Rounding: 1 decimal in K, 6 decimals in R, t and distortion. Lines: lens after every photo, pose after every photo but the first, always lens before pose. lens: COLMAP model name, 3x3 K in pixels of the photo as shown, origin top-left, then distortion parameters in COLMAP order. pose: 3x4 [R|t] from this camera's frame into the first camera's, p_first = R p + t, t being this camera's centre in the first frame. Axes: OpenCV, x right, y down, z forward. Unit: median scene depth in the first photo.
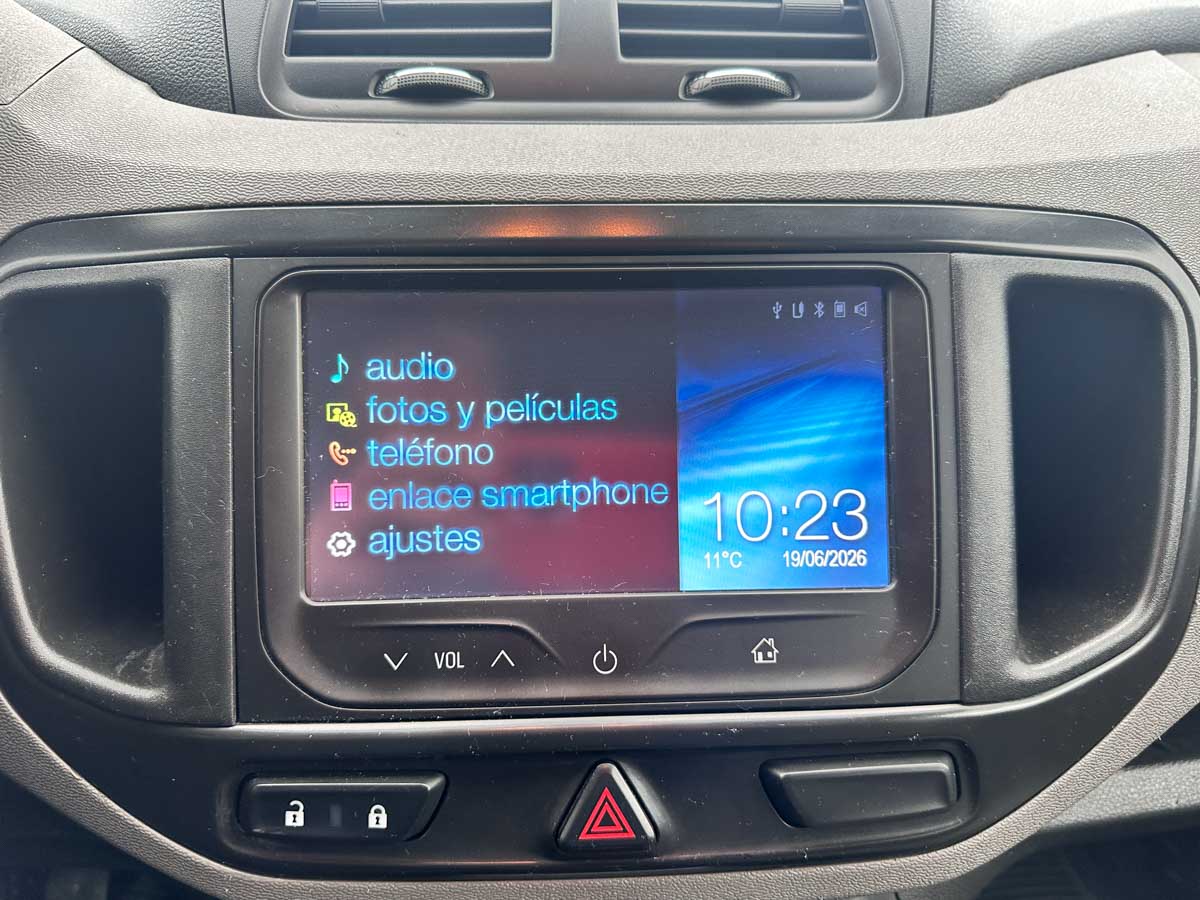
lens RADIAL K [[866.1, 0, 602.9], [0, 866.1, 450.5], [0, 0, 1]] dist [0.029910, -0.030579]
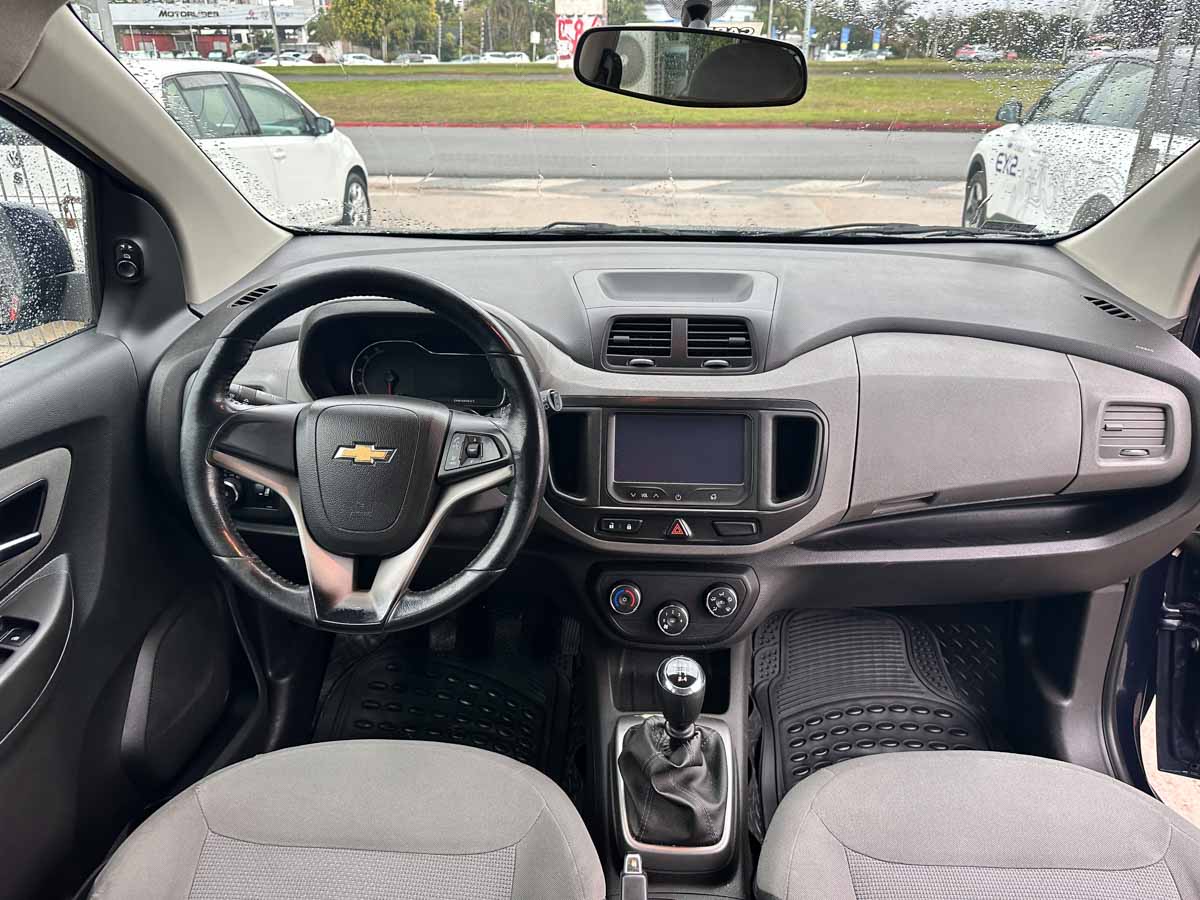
lens RADIAL K [[866.1, 0, 602.4], [0, 866.1, 442.3], [0, 0, 1]] dist [0.029910, -0.030579]
pose [[0.996516, 0.040209, -0.073066, -0.075123], [-0.041045, 0.999107, -0.009982, 0.013113], [0.072599, 0.012946, 0.997277, -3.566372]]
